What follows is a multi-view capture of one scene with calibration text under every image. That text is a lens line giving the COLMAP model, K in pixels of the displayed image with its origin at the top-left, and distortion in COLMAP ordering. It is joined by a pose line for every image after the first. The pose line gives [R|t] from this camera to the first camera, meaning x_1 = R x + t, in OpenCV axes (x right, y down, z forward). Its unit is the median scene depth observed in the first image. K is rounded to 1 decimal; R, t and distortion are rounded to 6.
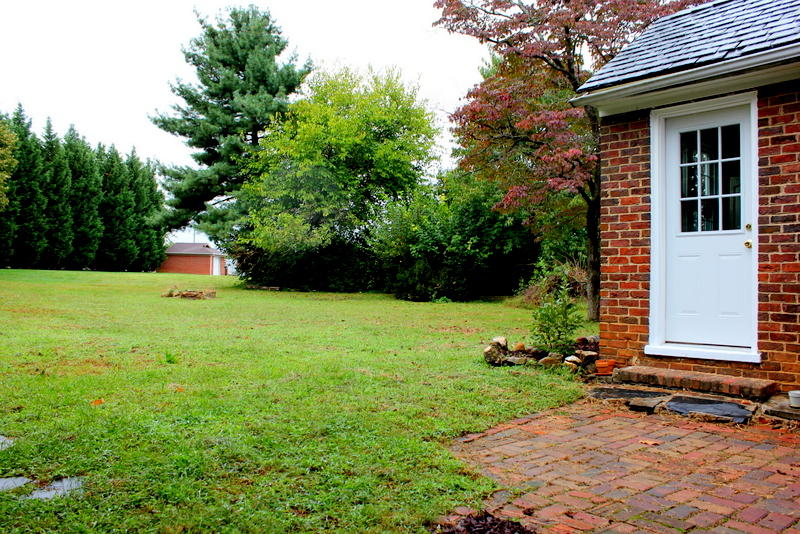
lens RADIAL K [[678.8, 0, 400.7], [0, 678.8, 266.4], [0, 0, 1]] dist [-0.145988, 0.135734]
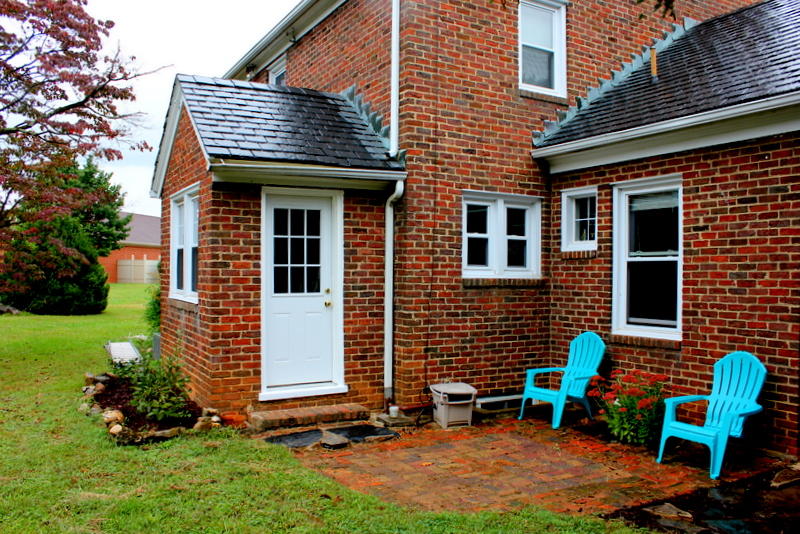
lens RADIAL K [[678.8, 0, 399.6], [0, 678.8, 269.1], [0, 0, 1]] dist [-0.145988, 0.135734]
pose [[0.200573, -0.010464, 0.979623, -0.723204], [-0.020449, 0.999680, 0.014865, -0.118972], [-0.979465, -0.023014, 0.200295, 0.550273]]
